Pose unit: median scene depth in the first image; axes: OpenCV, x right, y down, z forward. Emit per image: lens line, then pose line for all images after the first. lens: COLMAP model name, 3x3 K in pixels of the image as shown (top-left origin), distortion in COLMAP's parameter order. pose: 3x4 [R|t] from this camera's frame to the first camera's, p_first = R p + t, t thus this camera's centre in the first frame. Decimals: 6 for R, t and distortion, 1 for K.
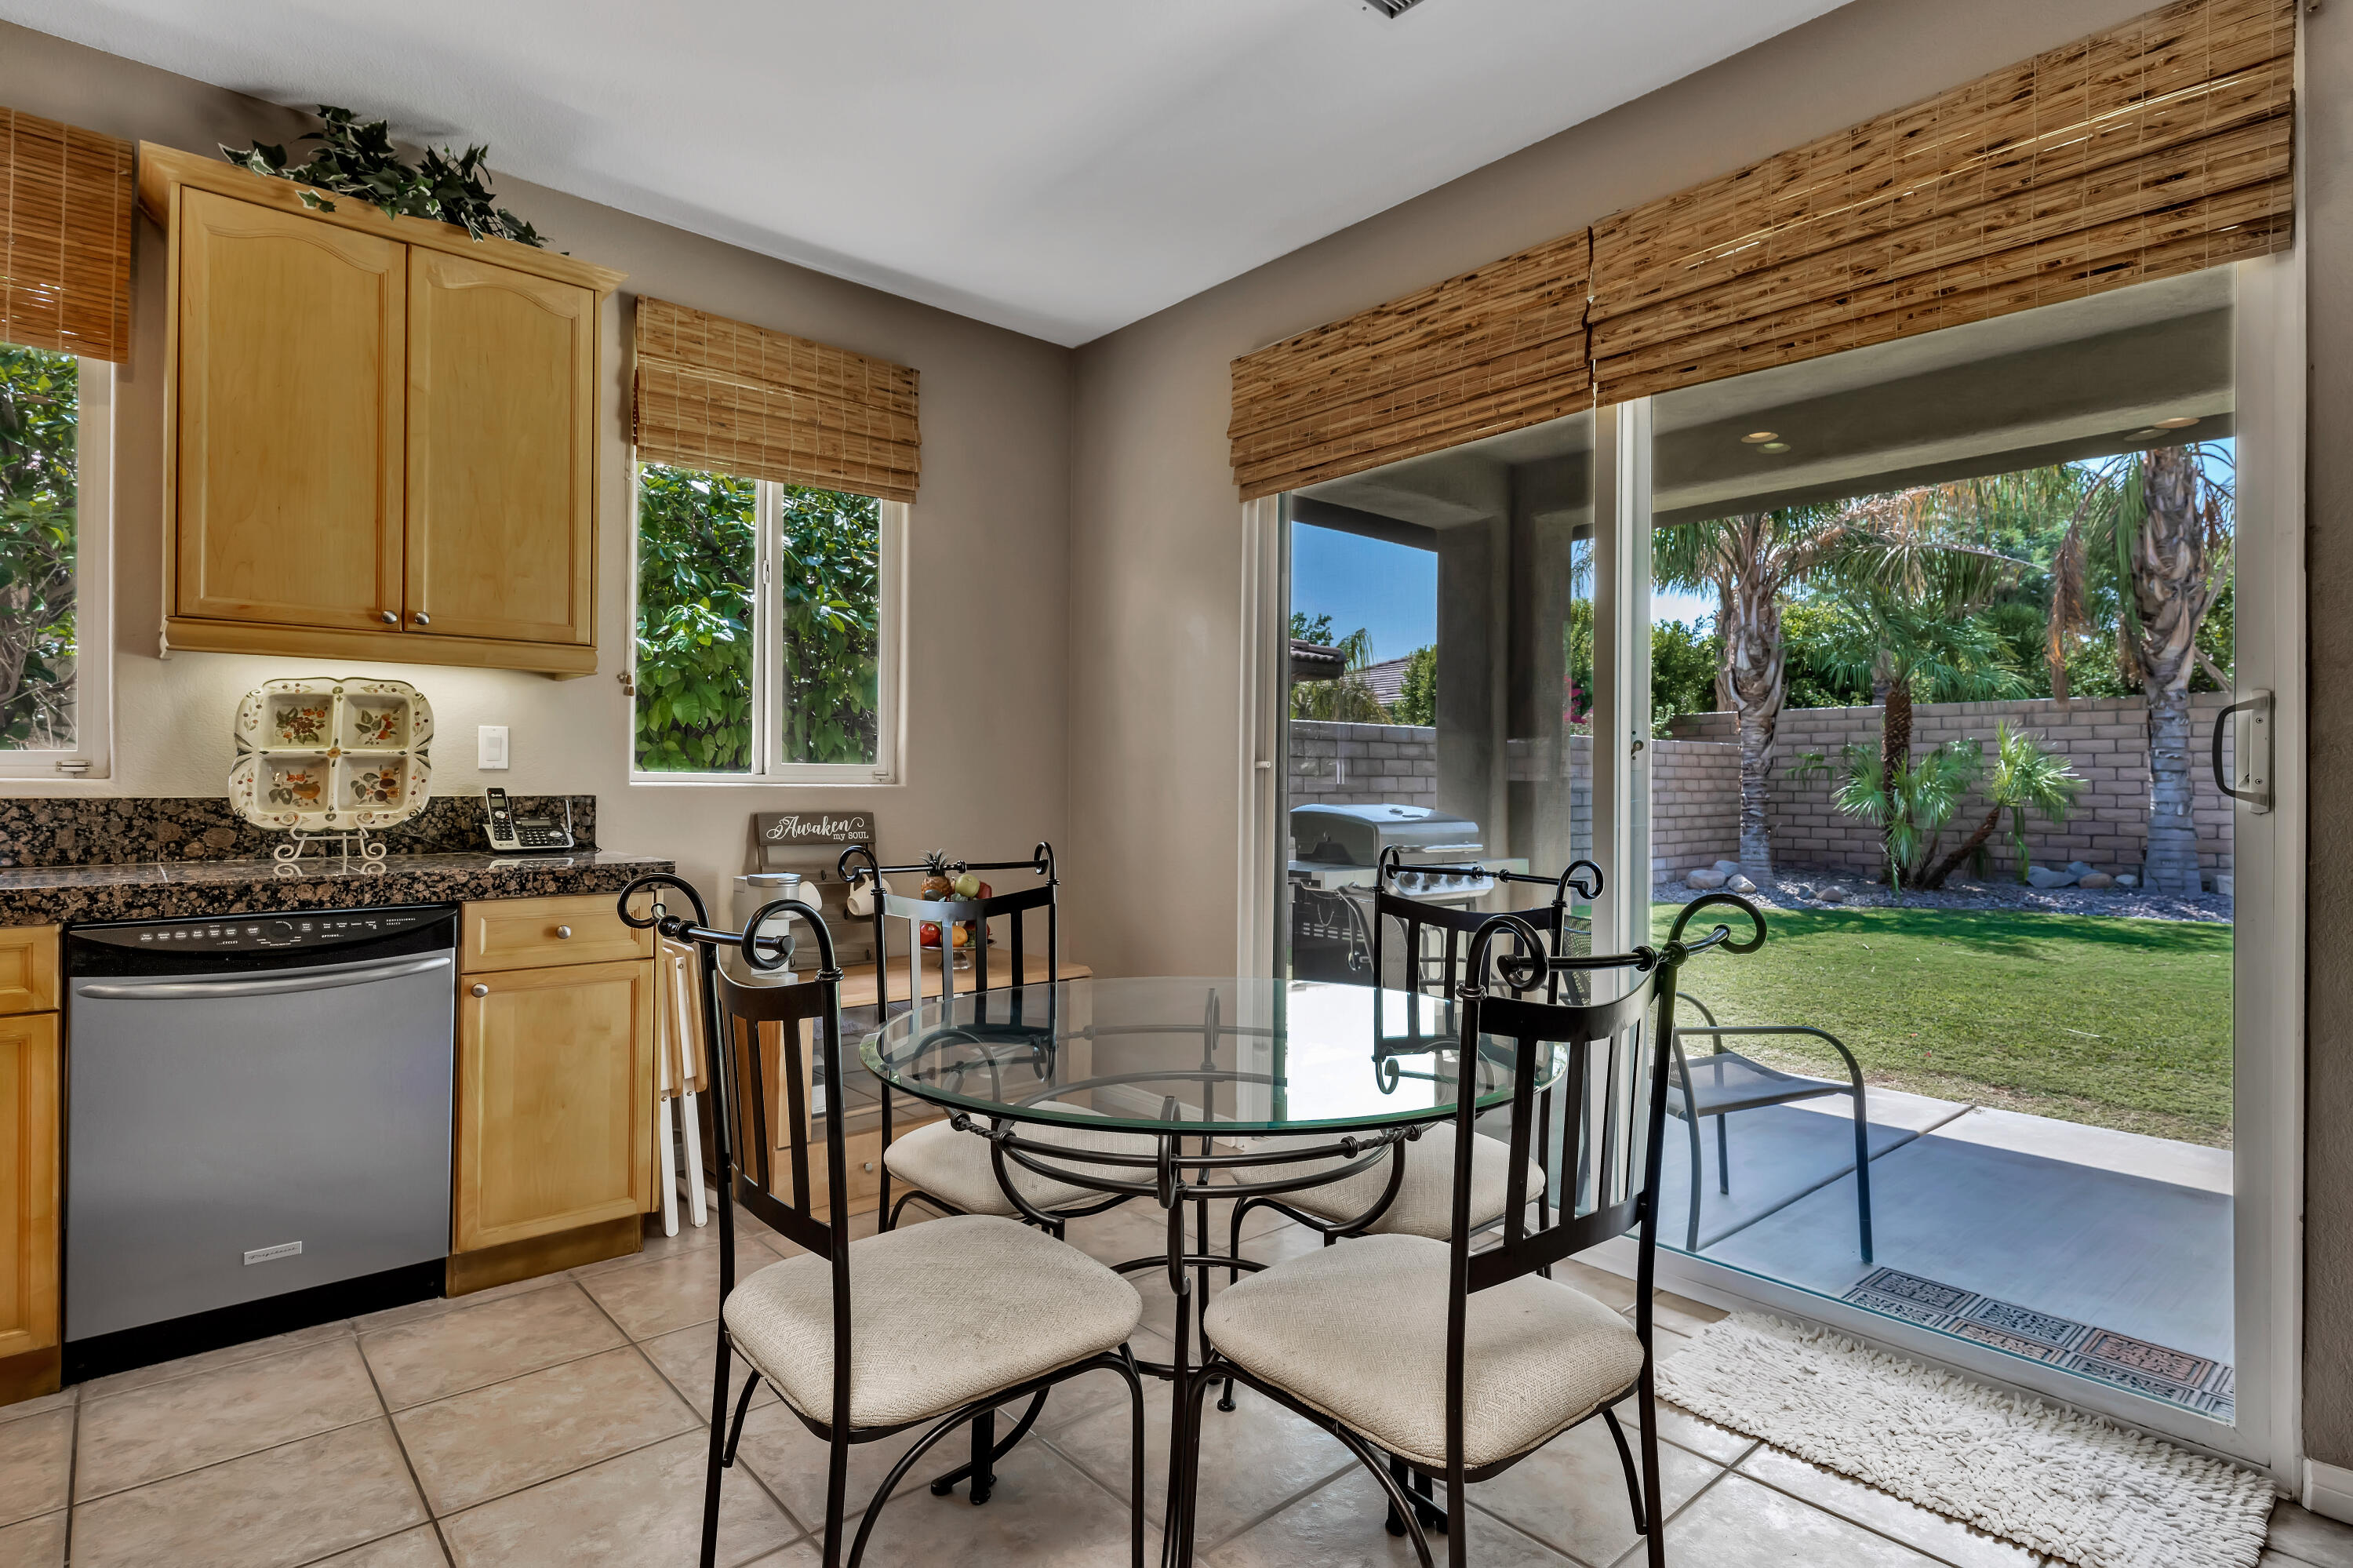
lens RADIAL K [[1190.3, 0, 1183.9], [0, 1190.3, 774.7], [0, 0, 1]] dist [0.002425, -0.000082]
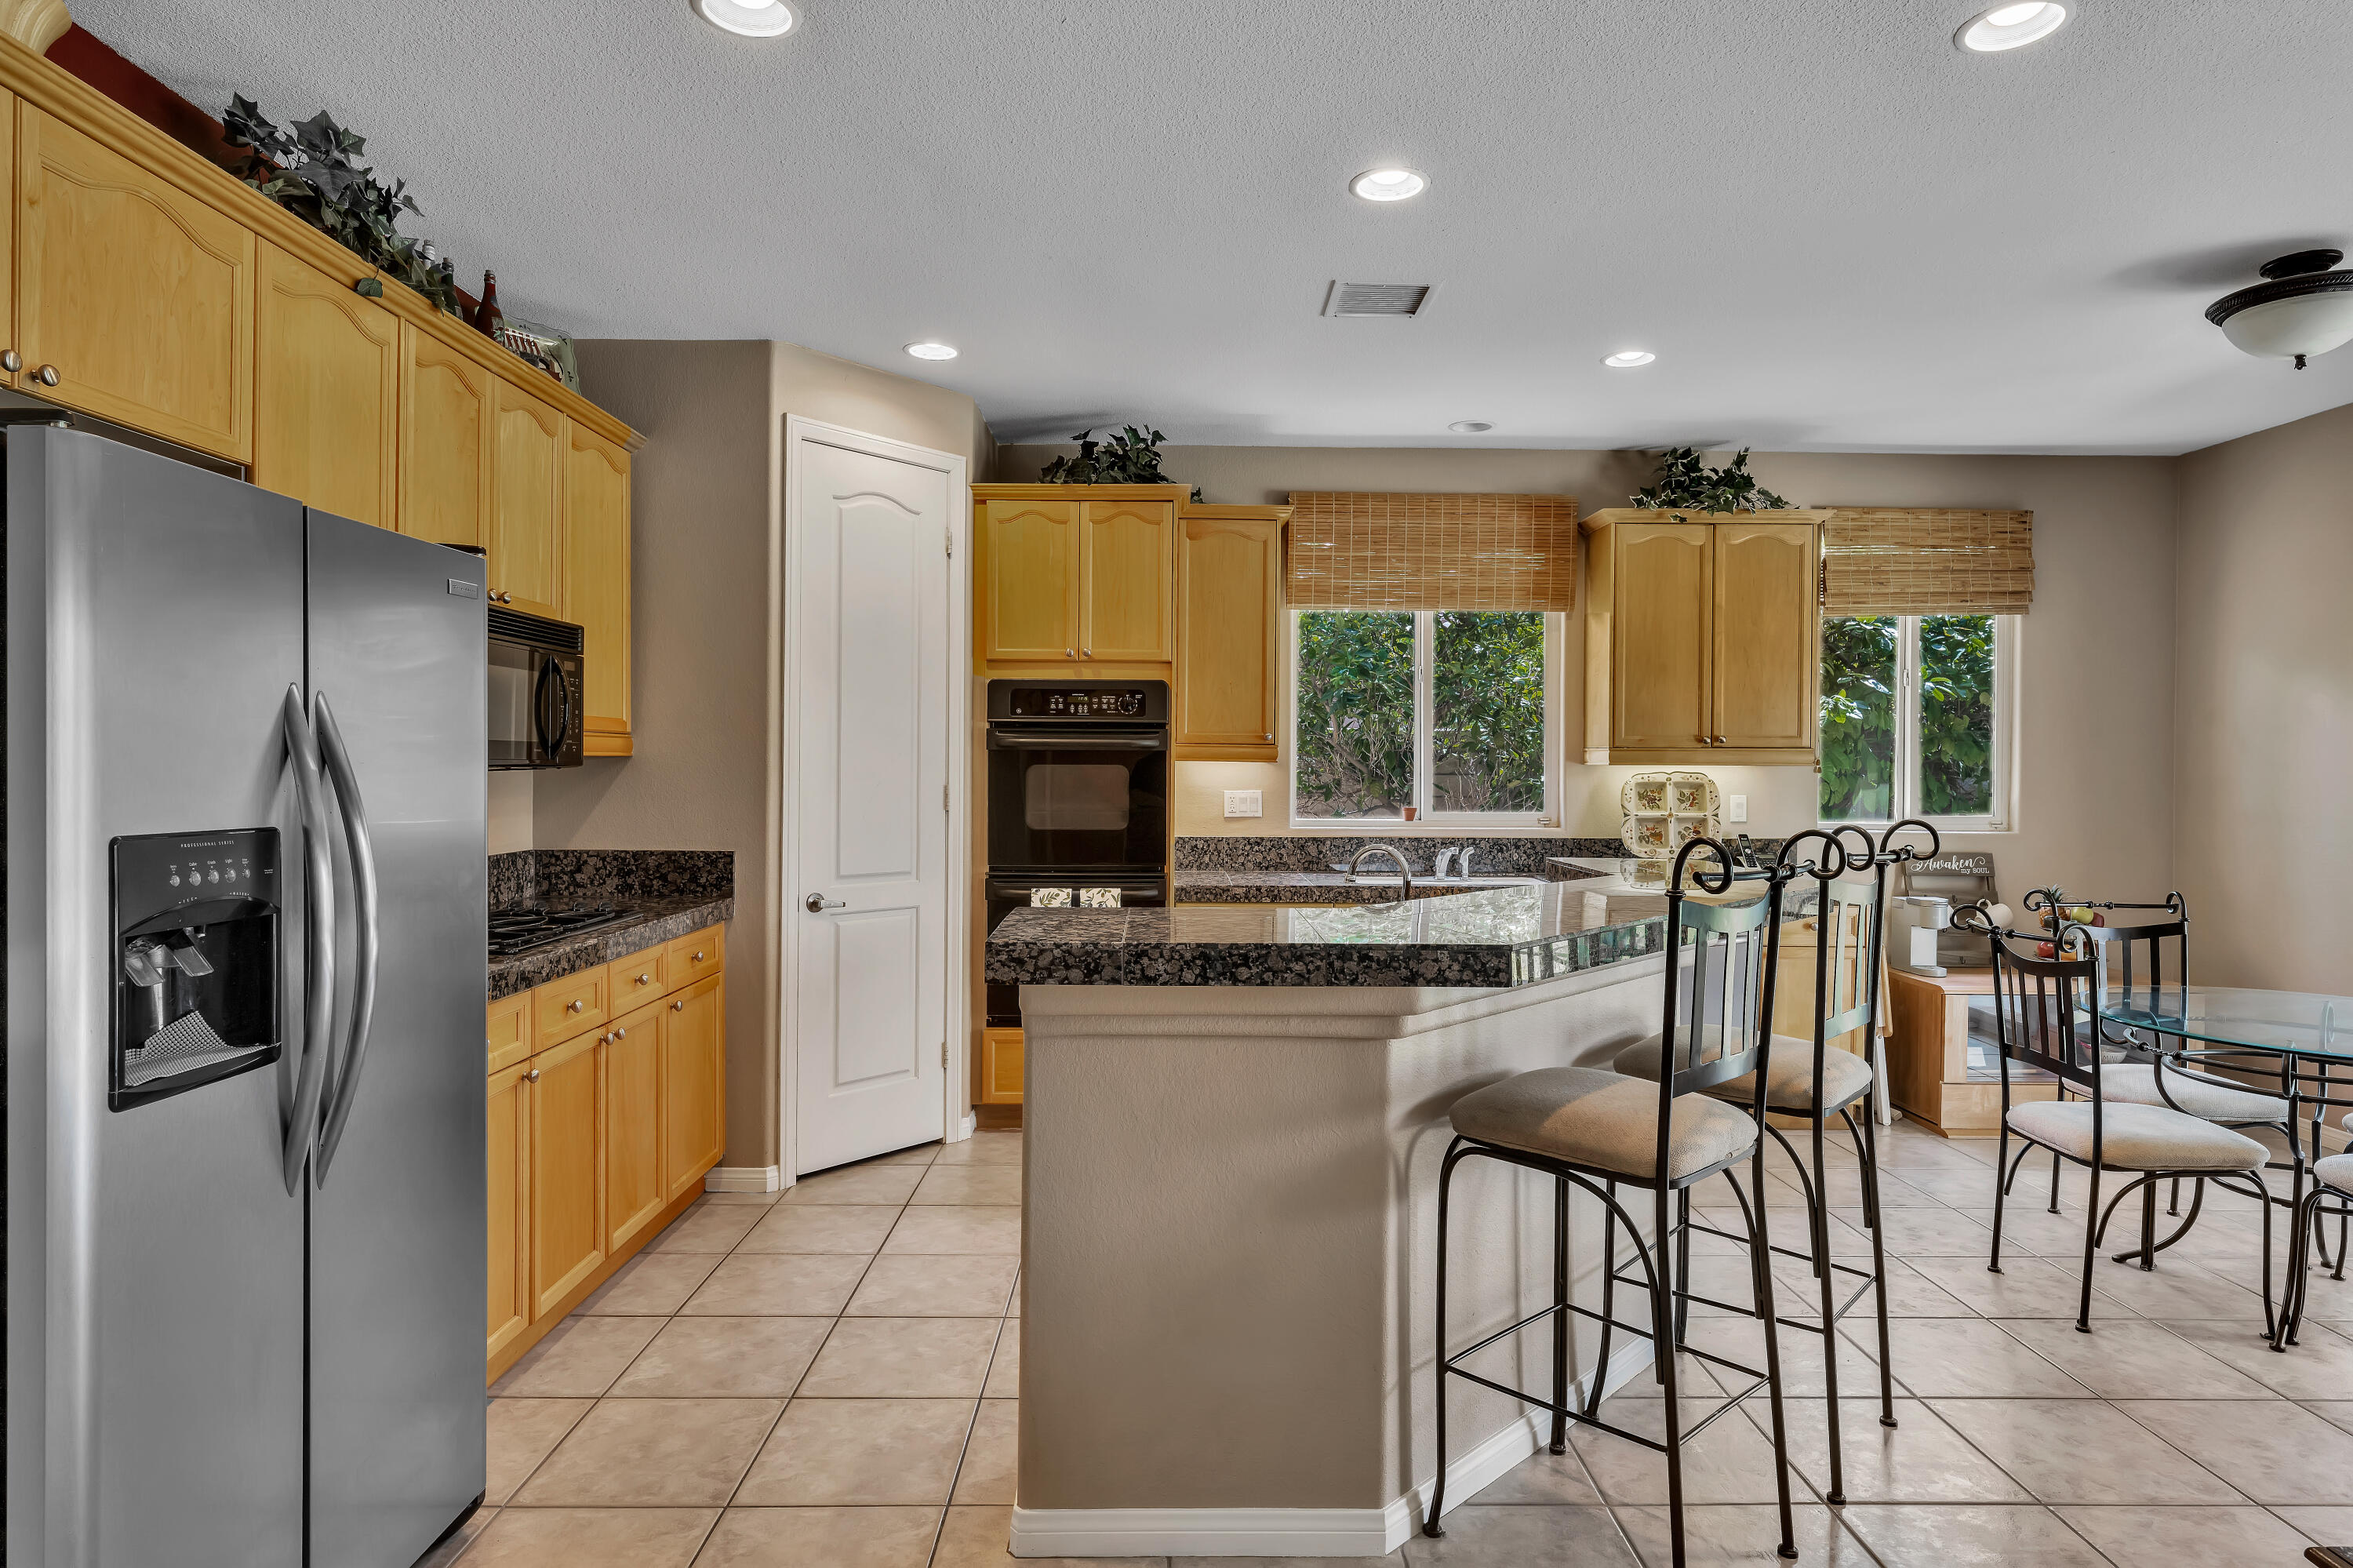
lens RADIAL K [[1294.5, 0, 1185.0], [0, 1294.5, 772.4], [0, 0, 1]] dist [-0.001139, -0.000147]
pose [[0.754166, 0.001489, -0.656682, 0.005273], [0.002777, 0.999981, 0.005456, -0.068734], [0.656678, -0.005938, 0.754148, -0.670460]]
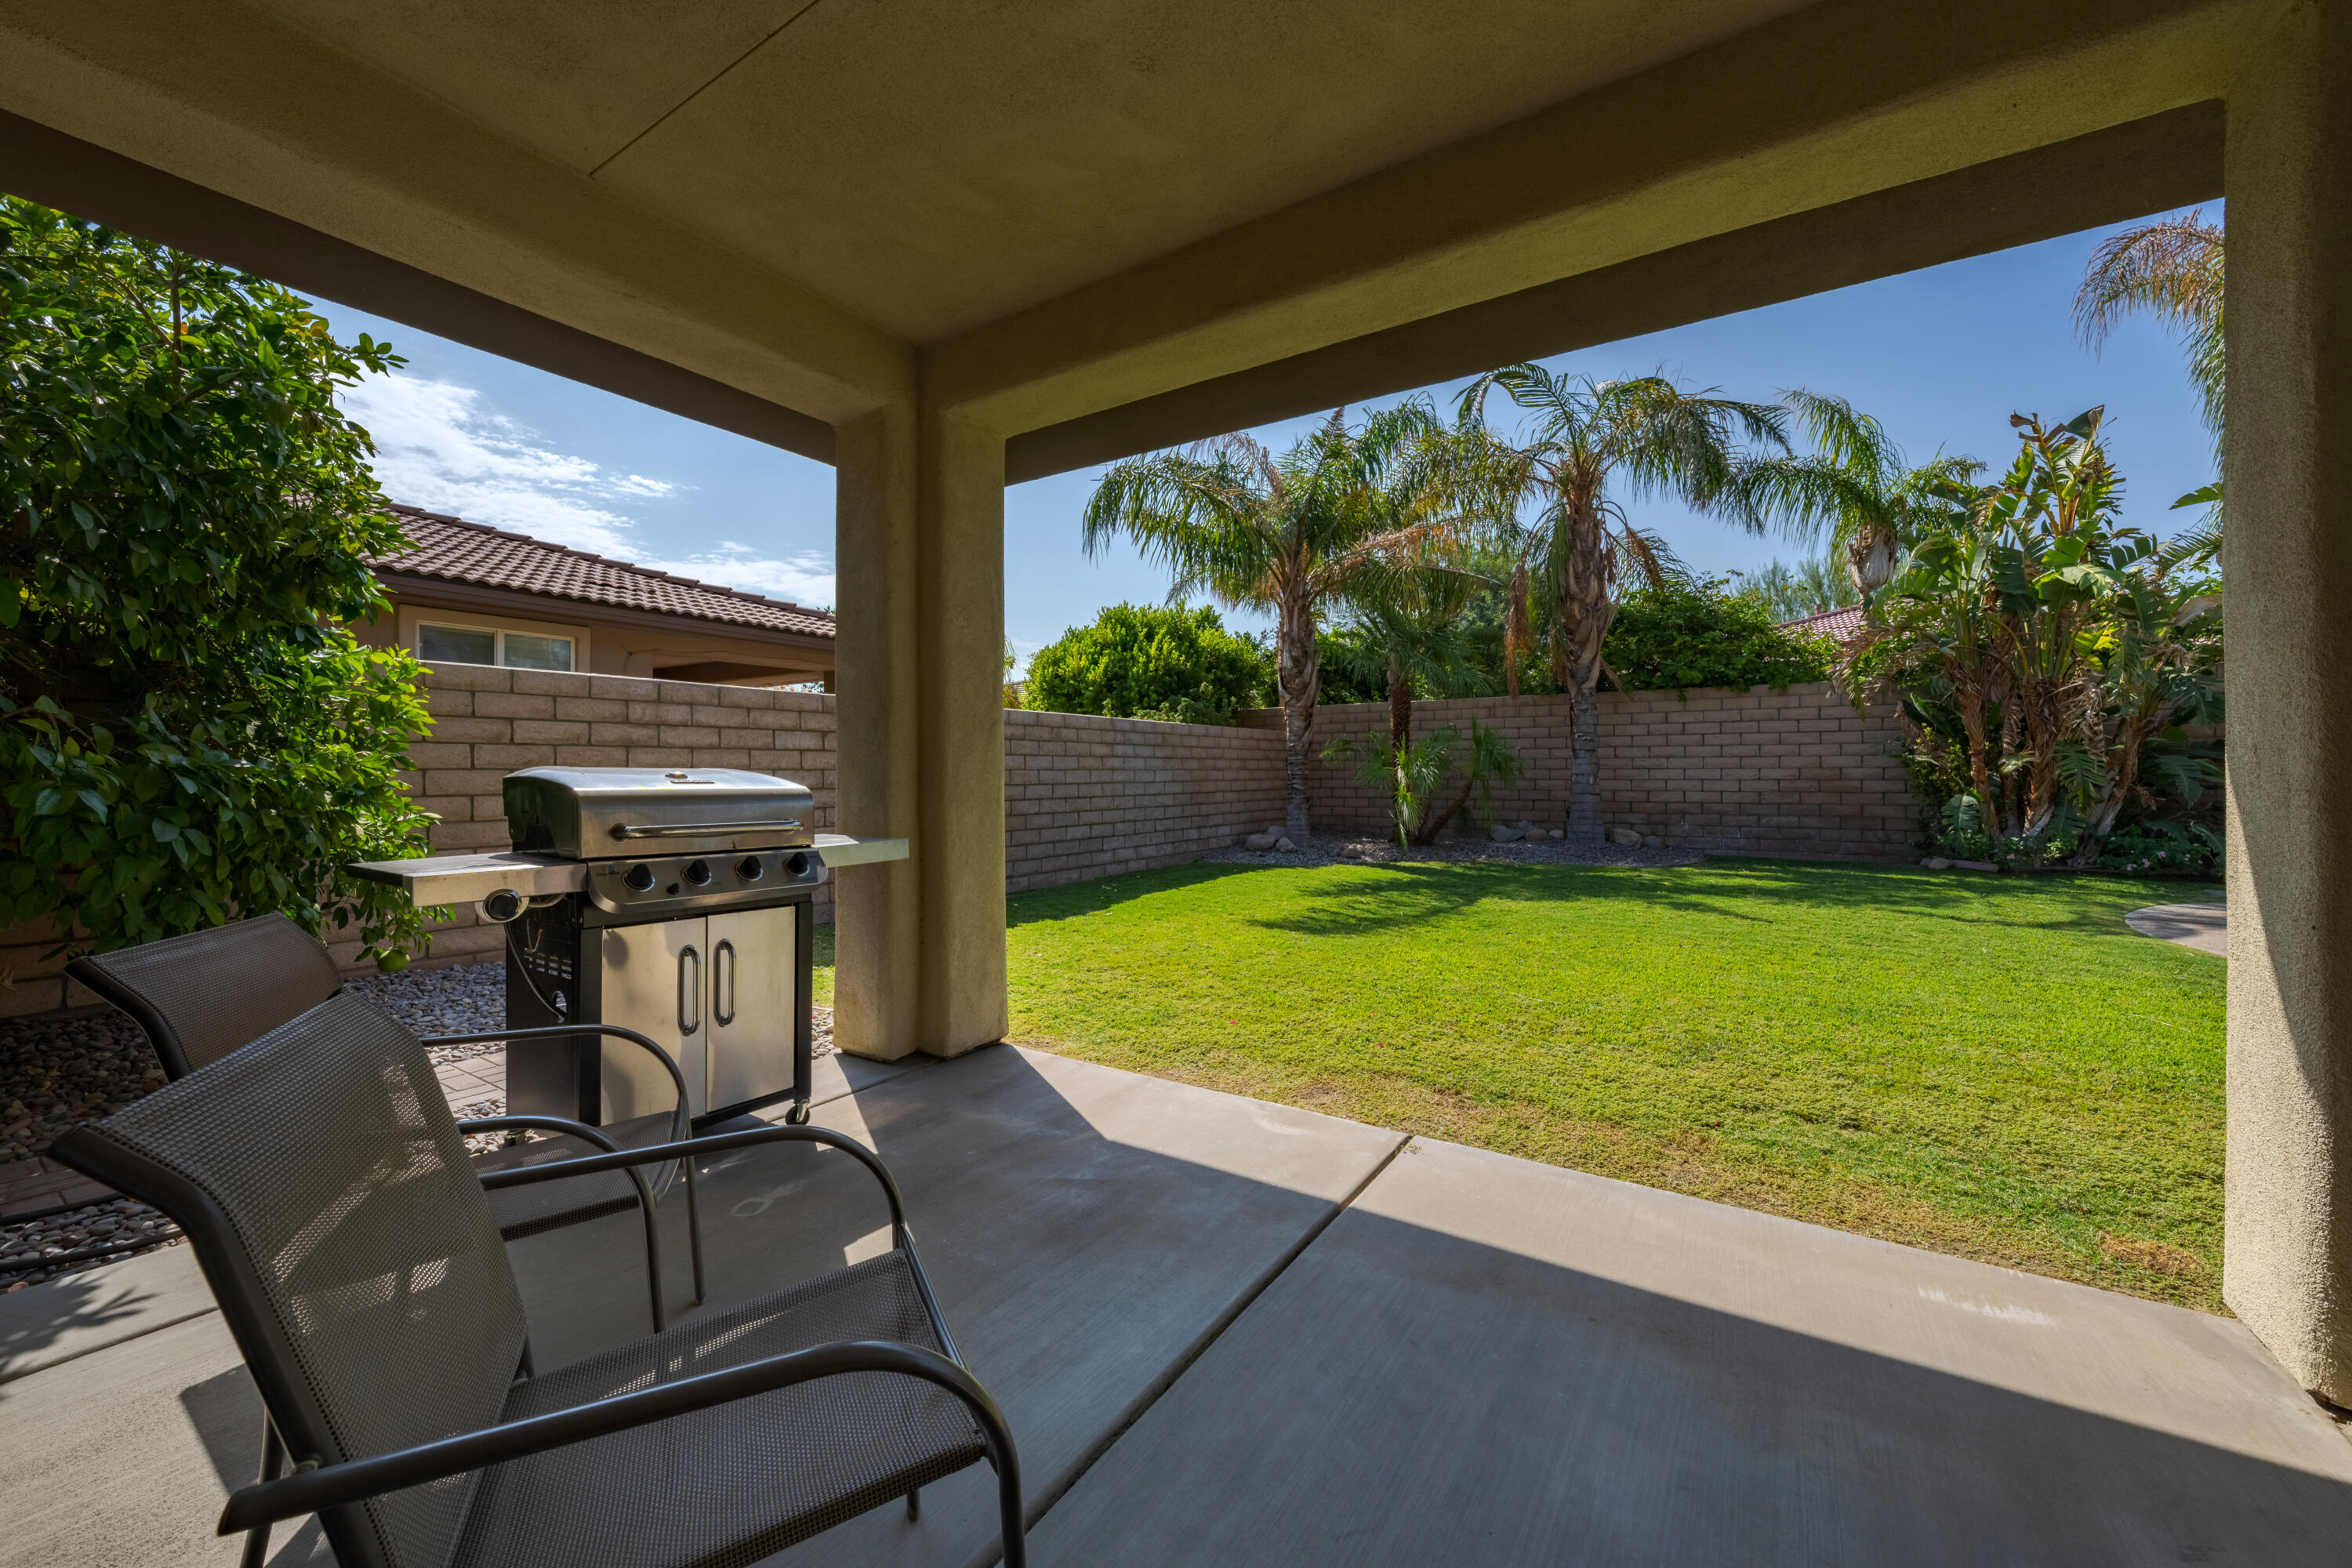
lens RADIAL K [[881.0, 0, 1184.8], [0, 881.0, 777.2], [0, 0, 1]] dist [-0.000721, -0.000068]
pose [[0.962396, -0.009215, 0.271495, 0.436964], [0.005905, 0.999898, 0.013007, 0.035105], [-0.271587, -0.010914, 0.962352, 0.580037]]
